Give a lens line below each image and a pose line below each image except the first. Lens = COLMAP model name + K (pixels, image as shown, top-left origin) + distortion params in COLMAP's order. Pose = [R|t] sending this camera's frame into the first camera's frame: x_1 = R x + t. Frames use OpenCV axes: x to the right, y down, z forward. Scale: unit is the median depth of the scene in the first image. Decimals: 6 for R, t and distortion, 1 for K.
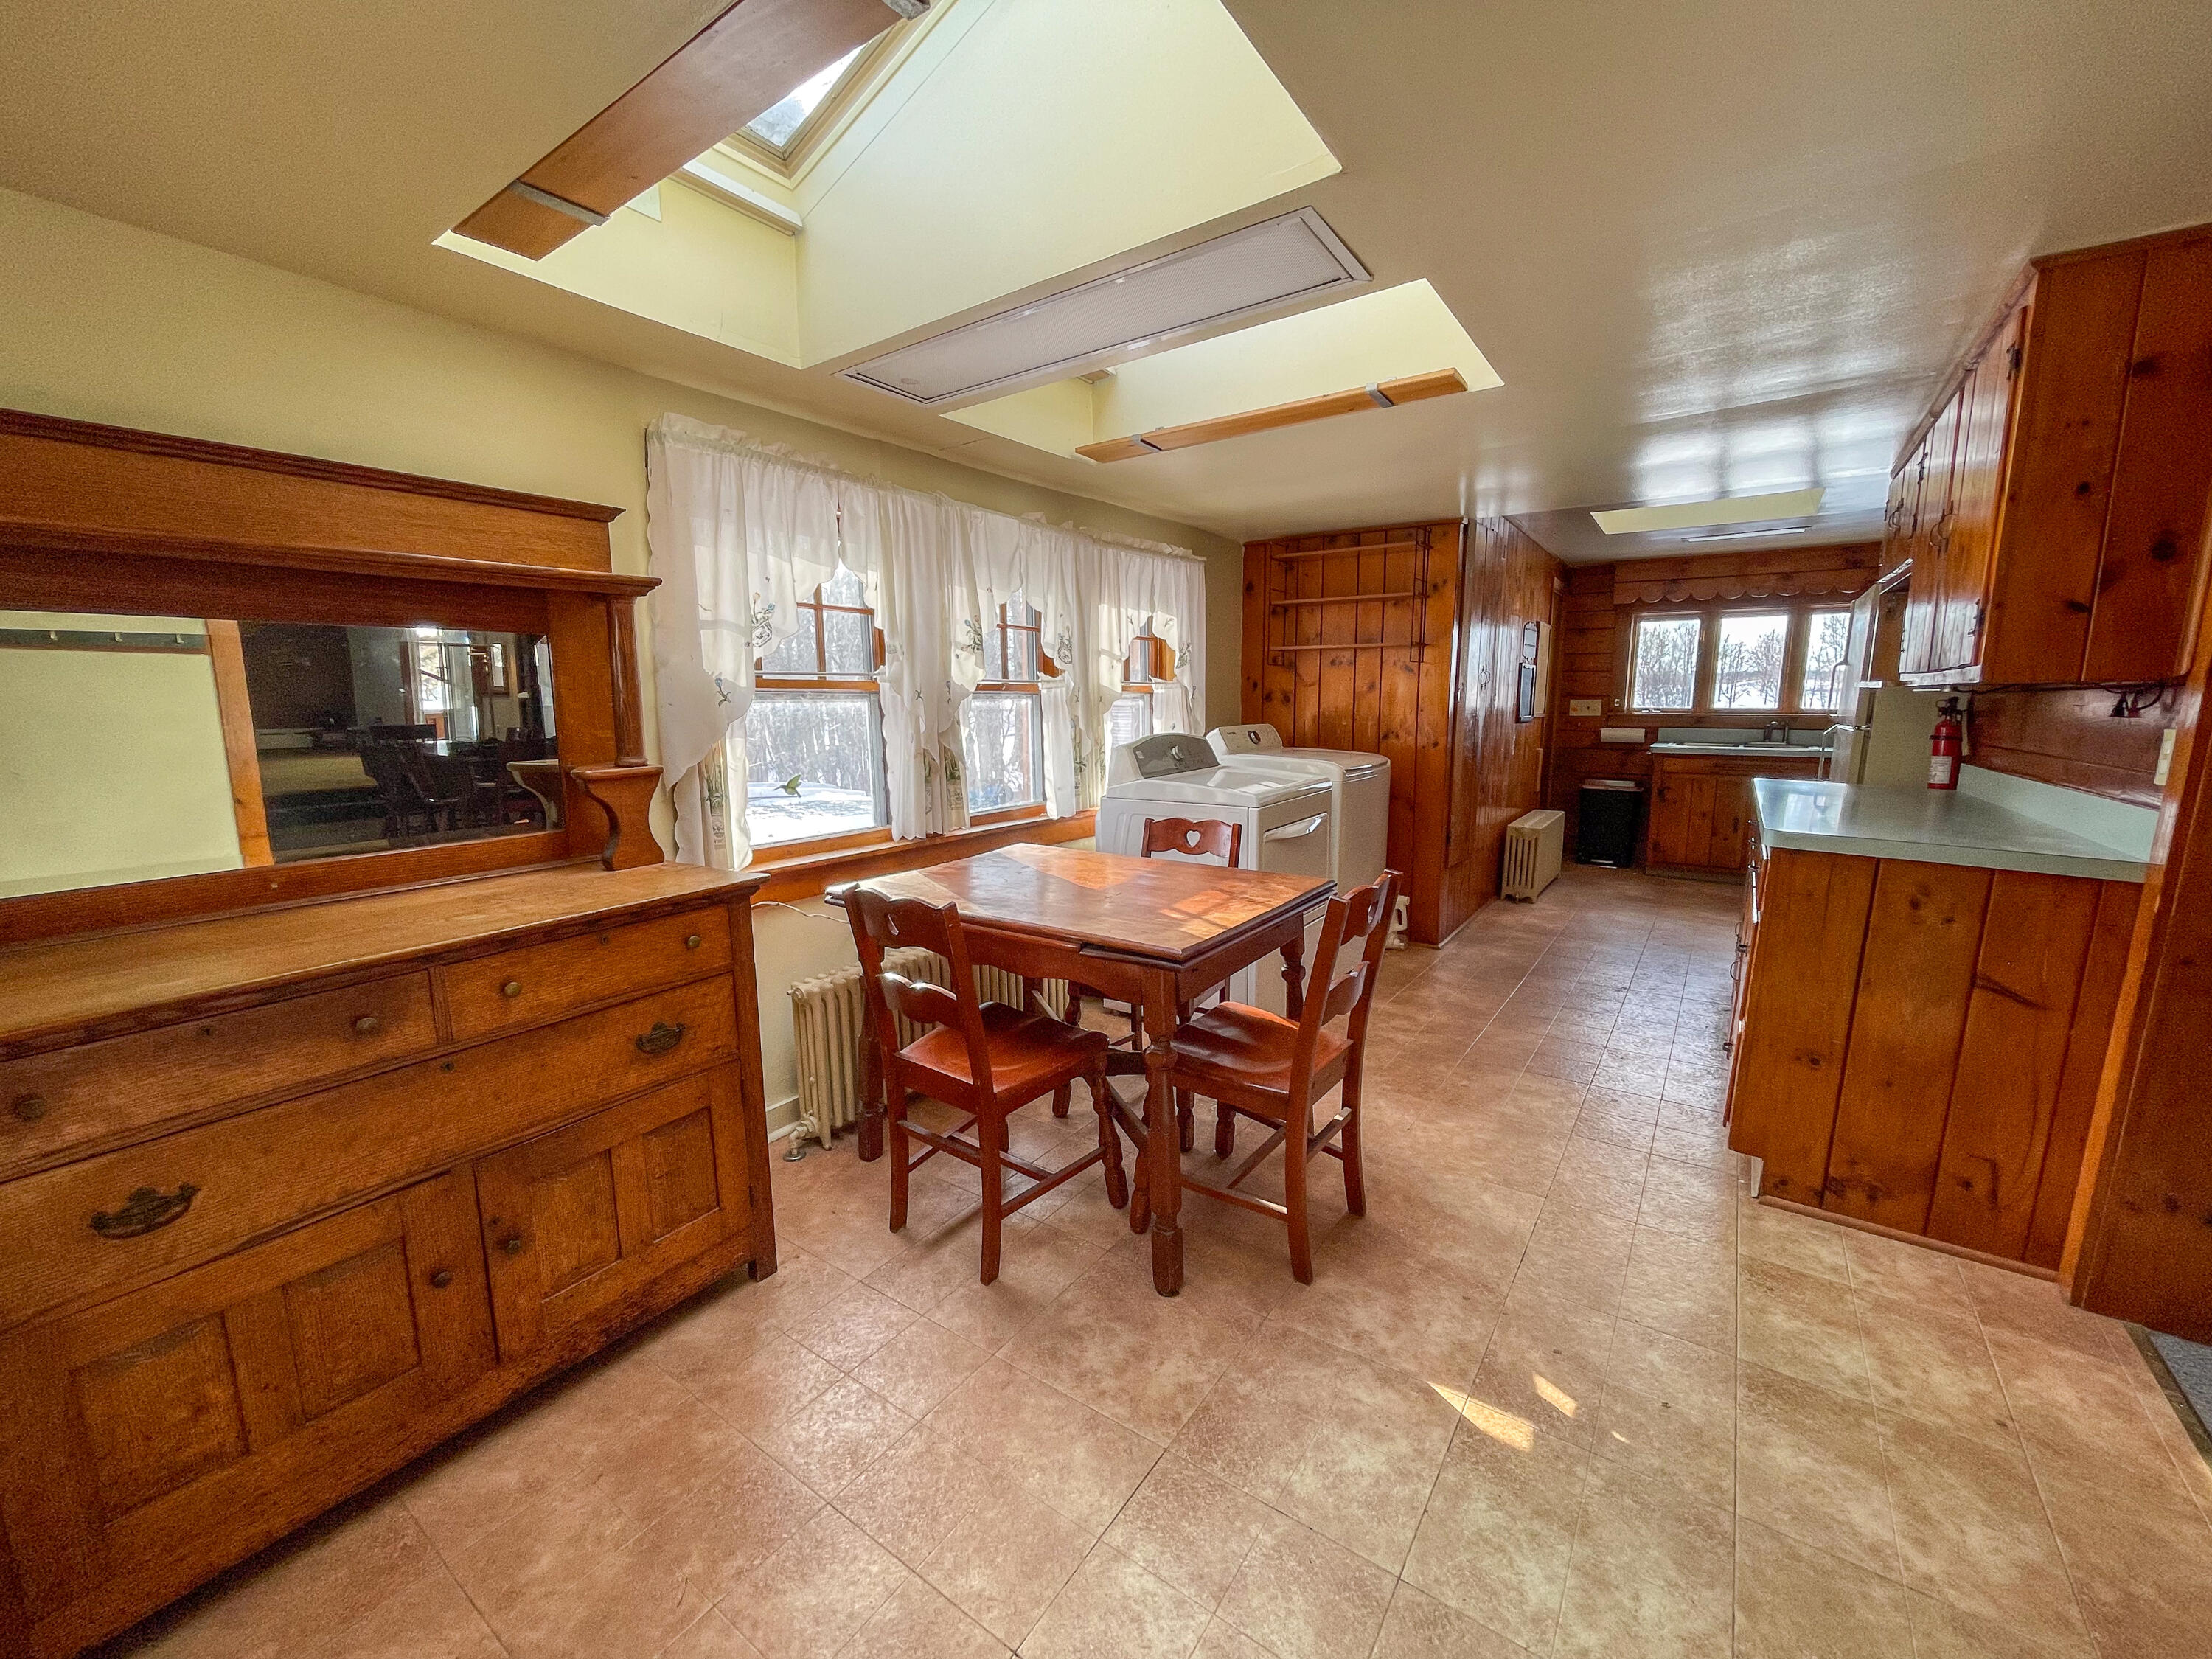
lens RADIAL K [[892.0, 0, 1097.3], [0, 892.0, 836.9], [0, 0, 1]] dist [-0.010491, 0.006800]
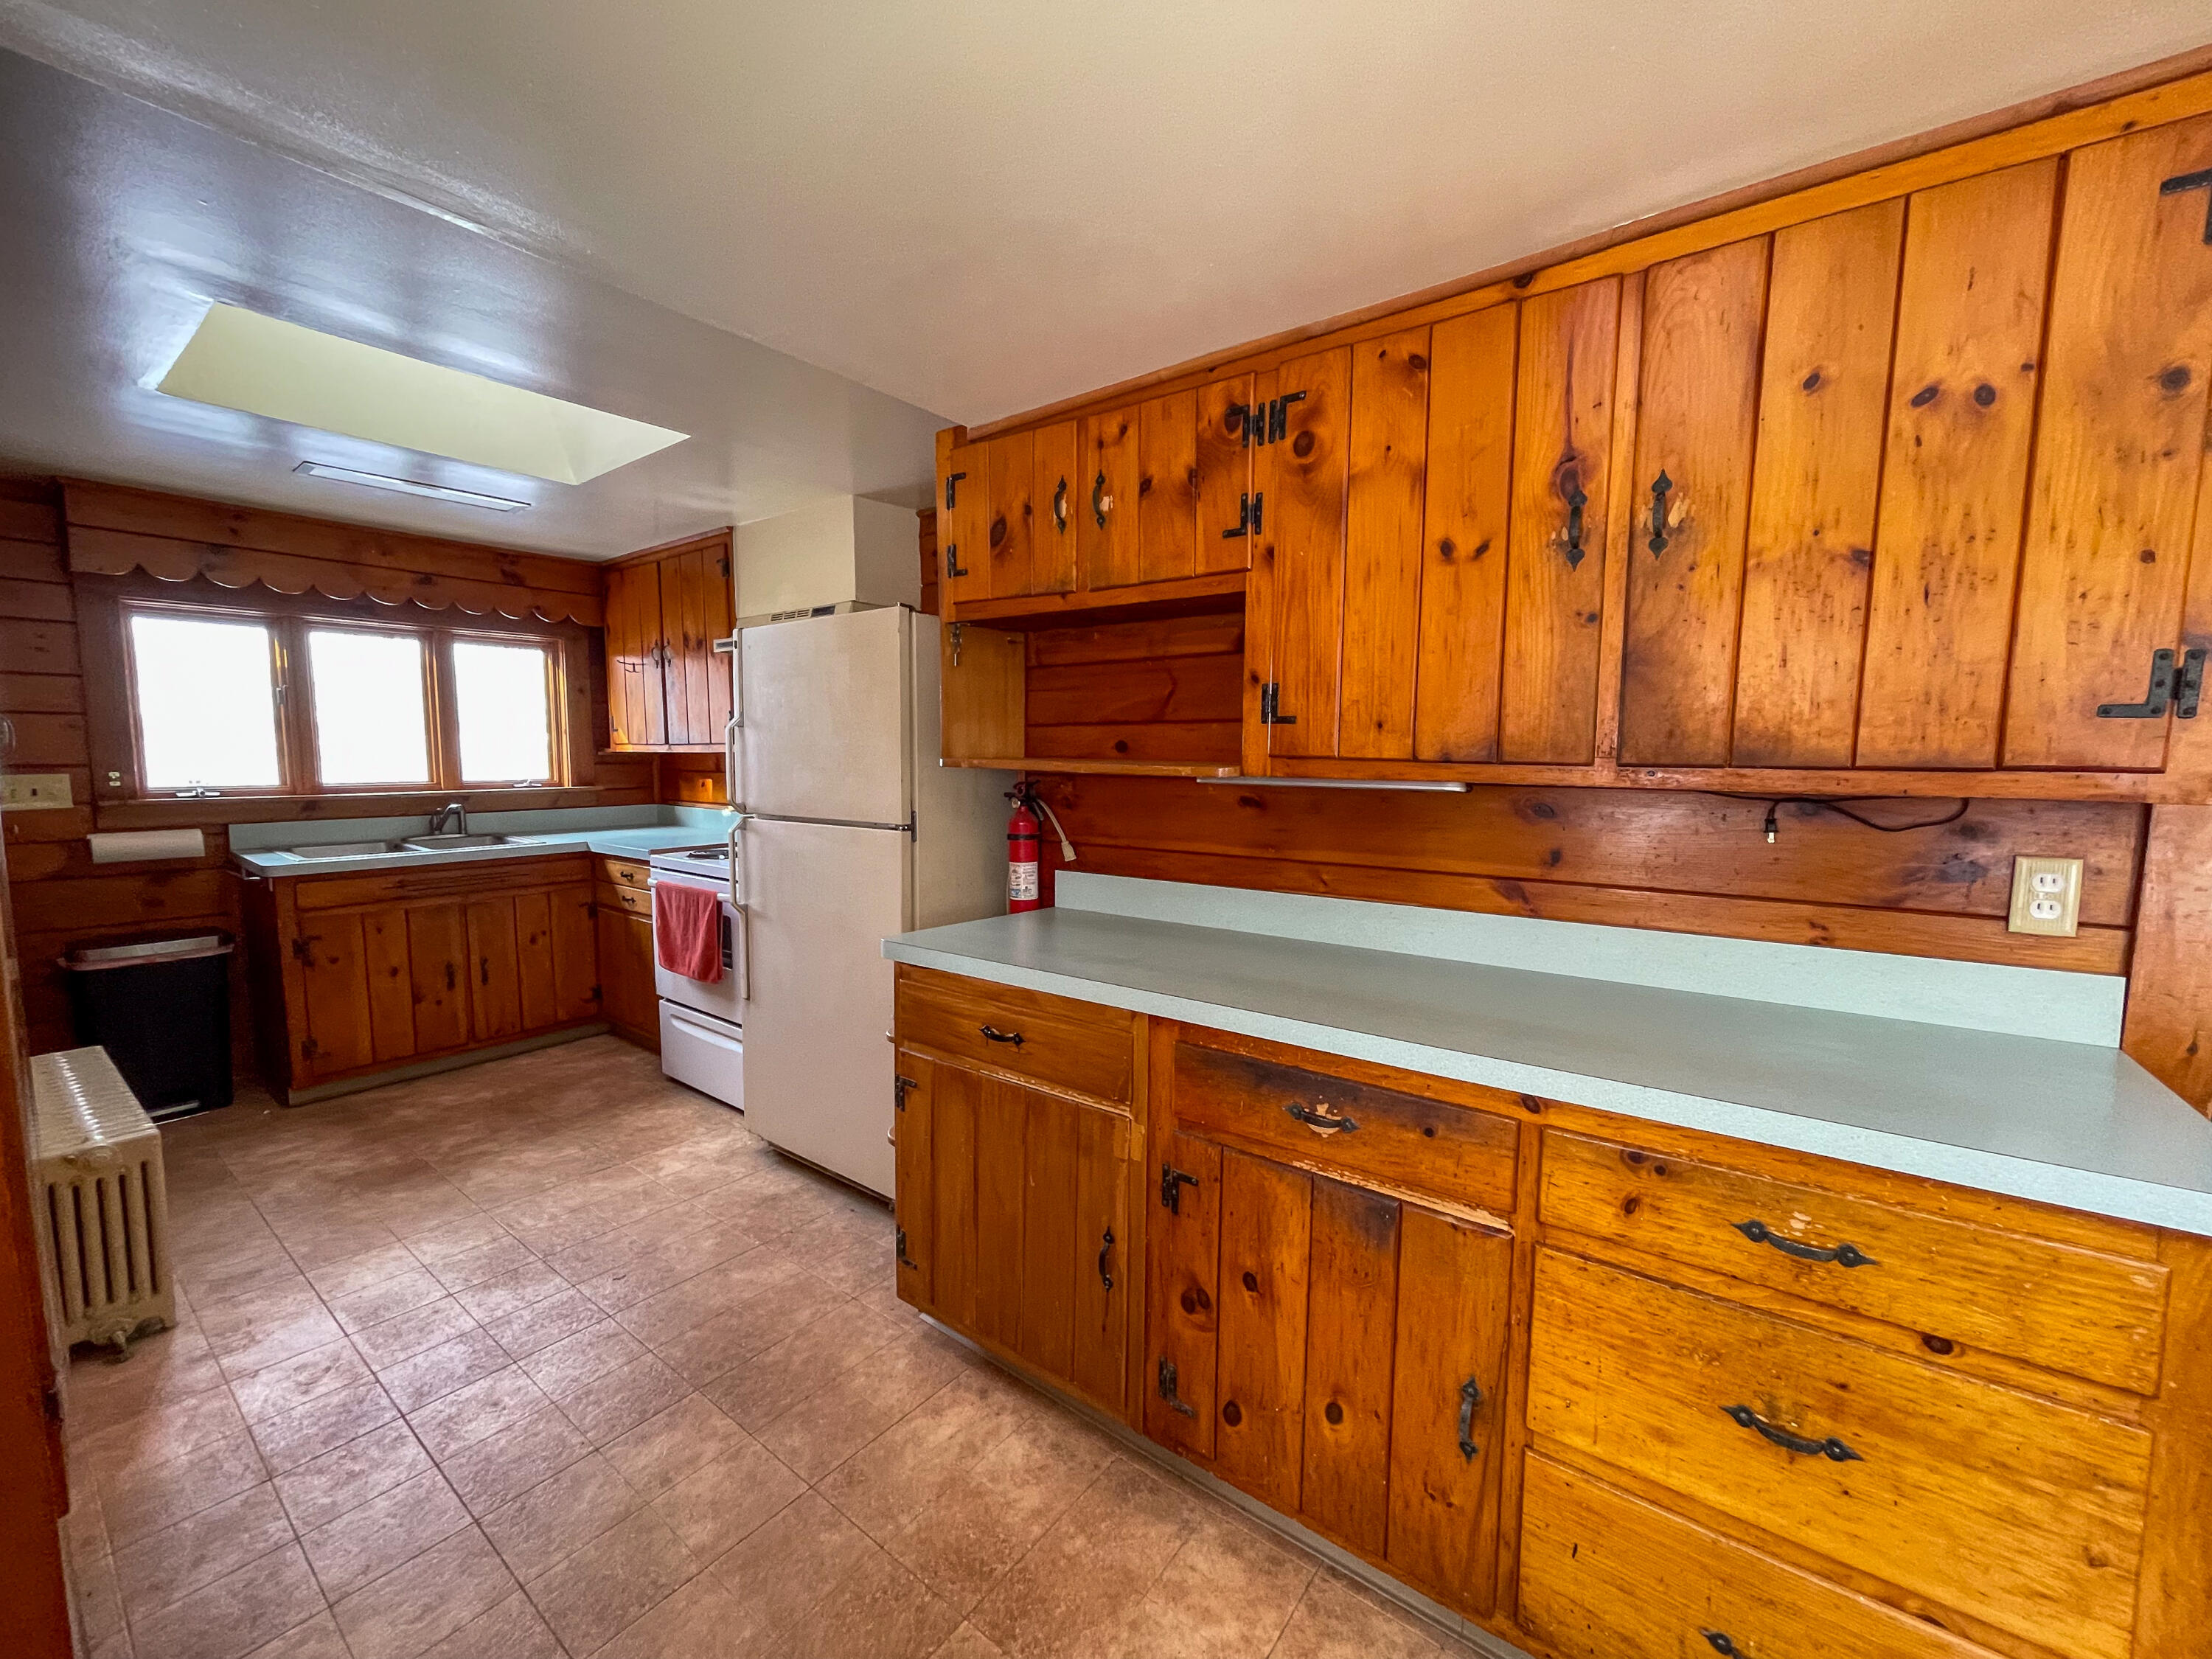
lens RADIAL K [[892.0, 0, 1097.3], [0, 892.0, 836.9], [0, 0, 1]] dist [-0.010491, 0.006800]
pose [[0.033247, -0.096273, 0.994800, 0.130535], [0.149578, 0.984619, 0.090289, -0.090938], [-0.988191, 0.145799, 0.047136, 0.492554]]
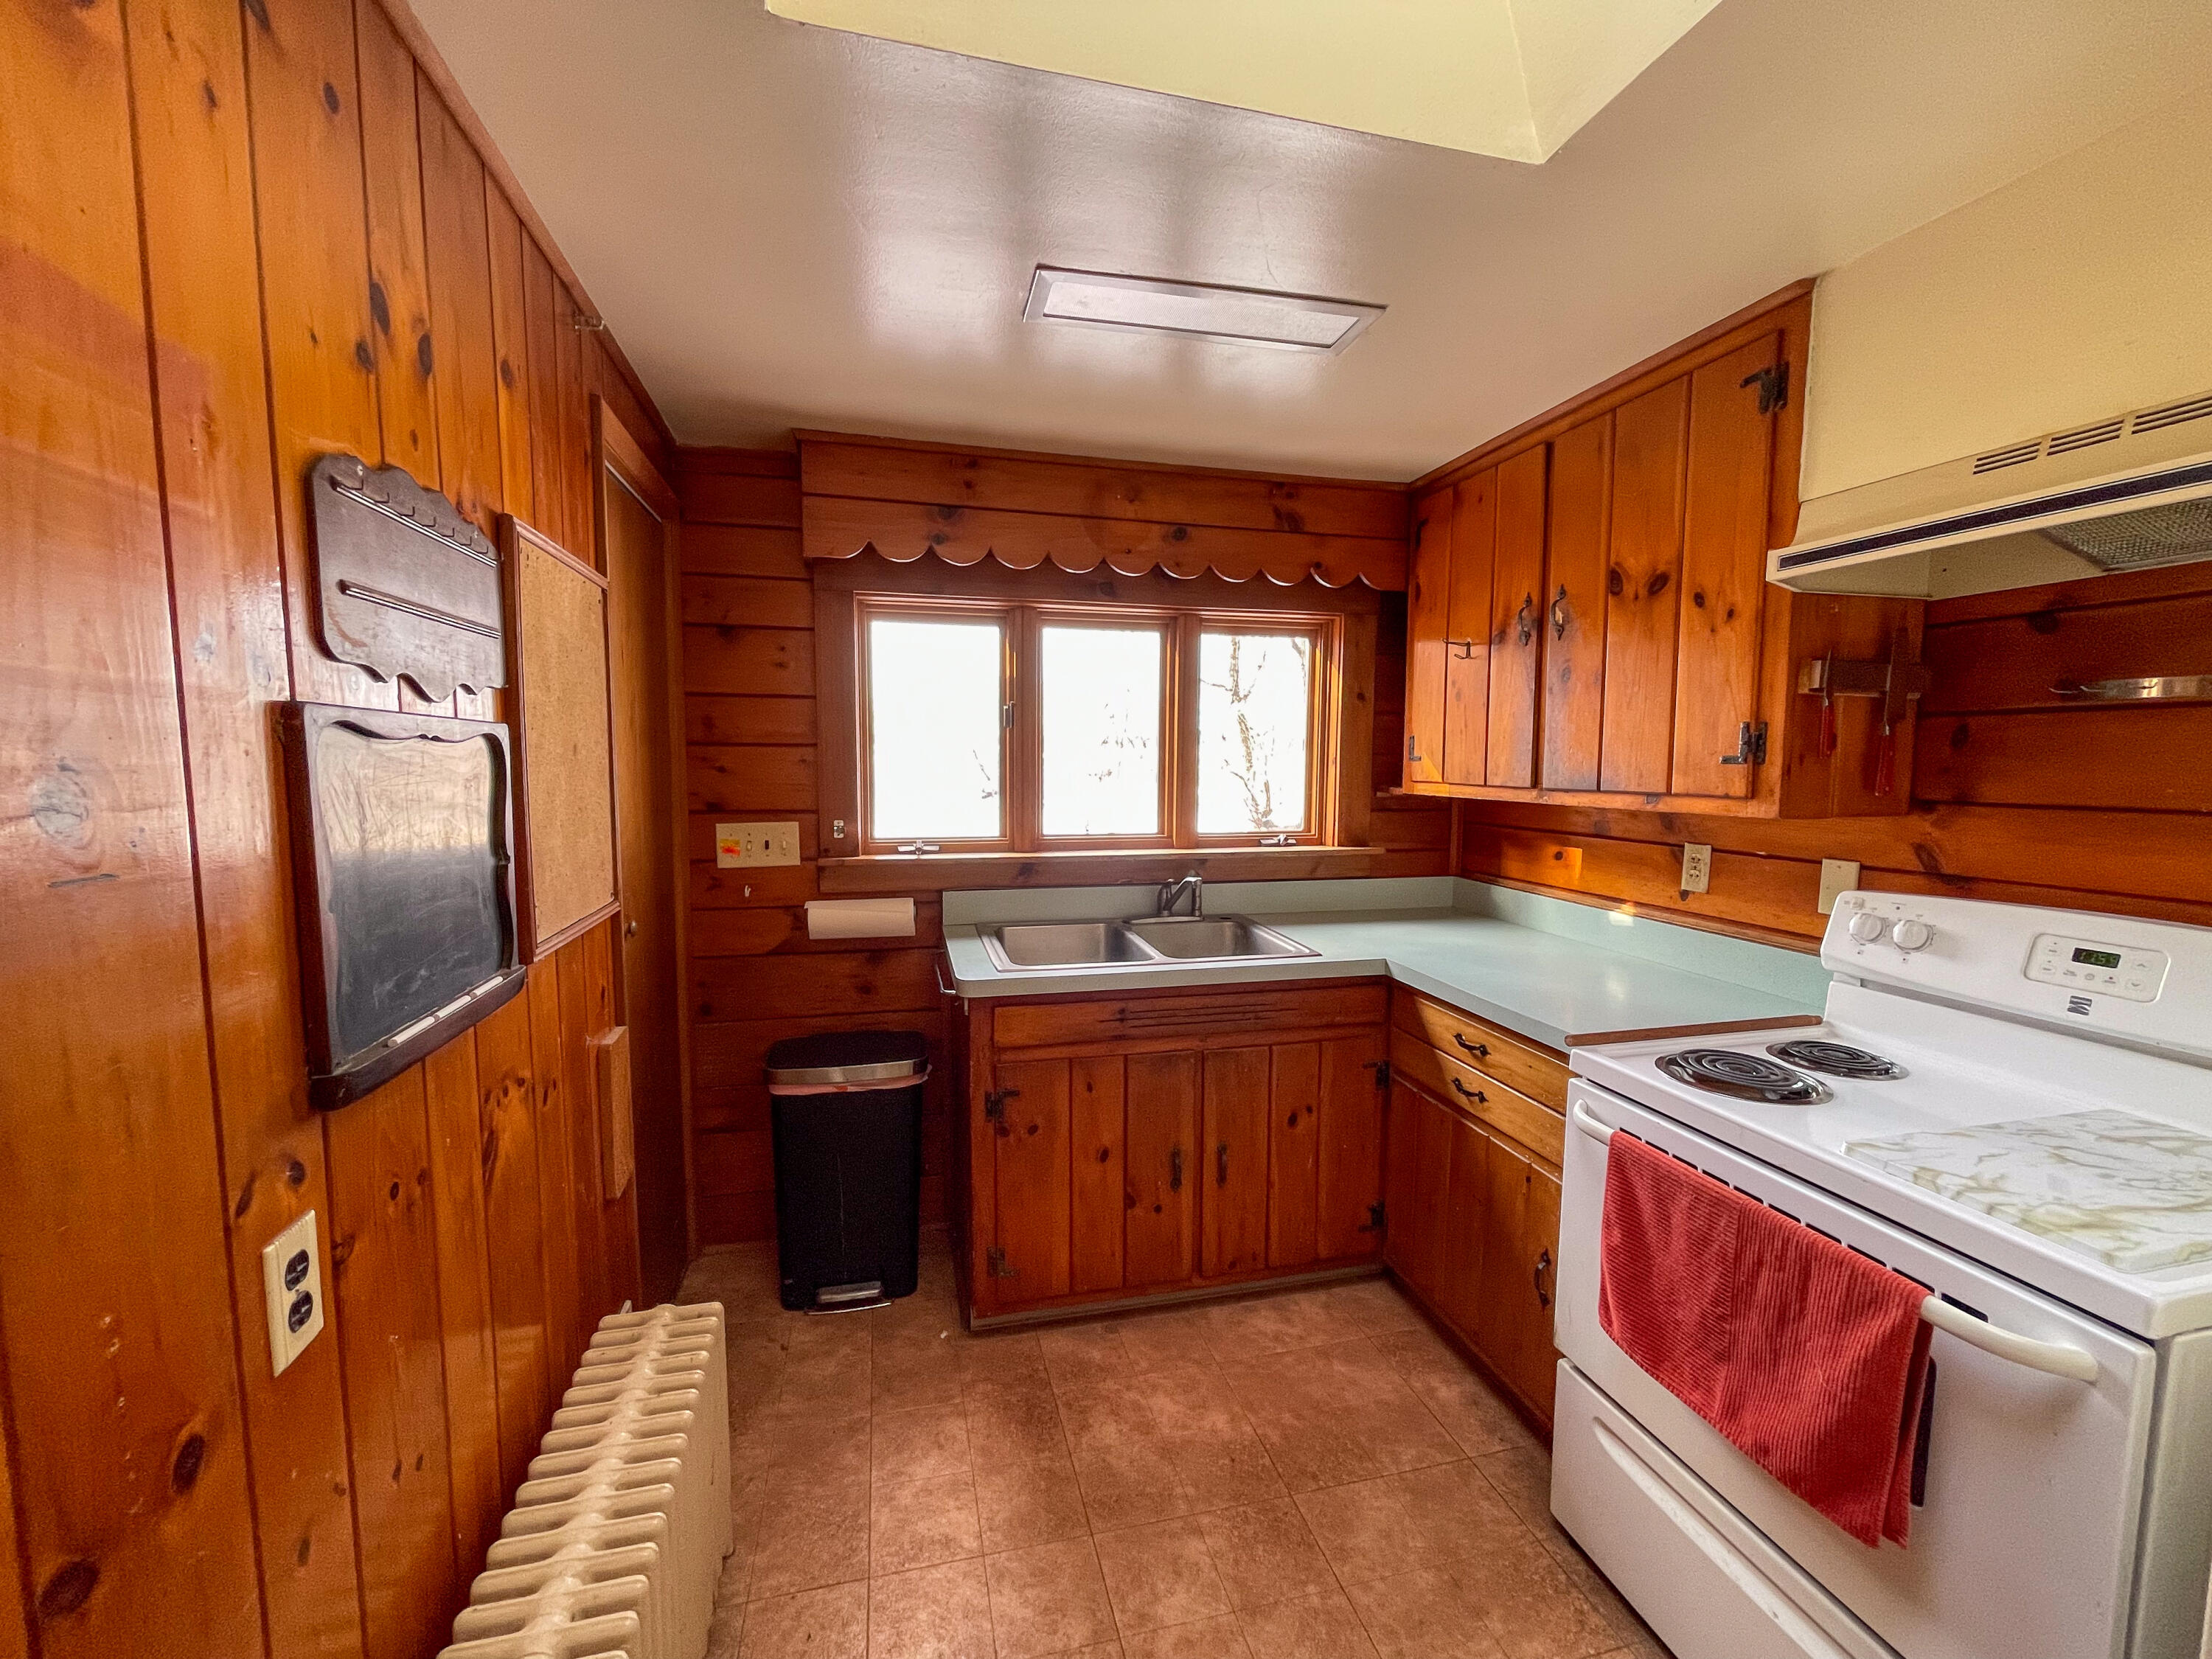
lens RADIAL K [[892.0, 0, 1097.3], [0, 892.0, 836.9], [0, 0, 1]] dist [-0.010491, 0.006800]
pose [[0.652201, -0.062364, 0.755476, 0.403241], [0.110649, 0.993768, -0.013488, -0.141509], [-0.749927, 0.092389, 0.655037, 0.728128]]
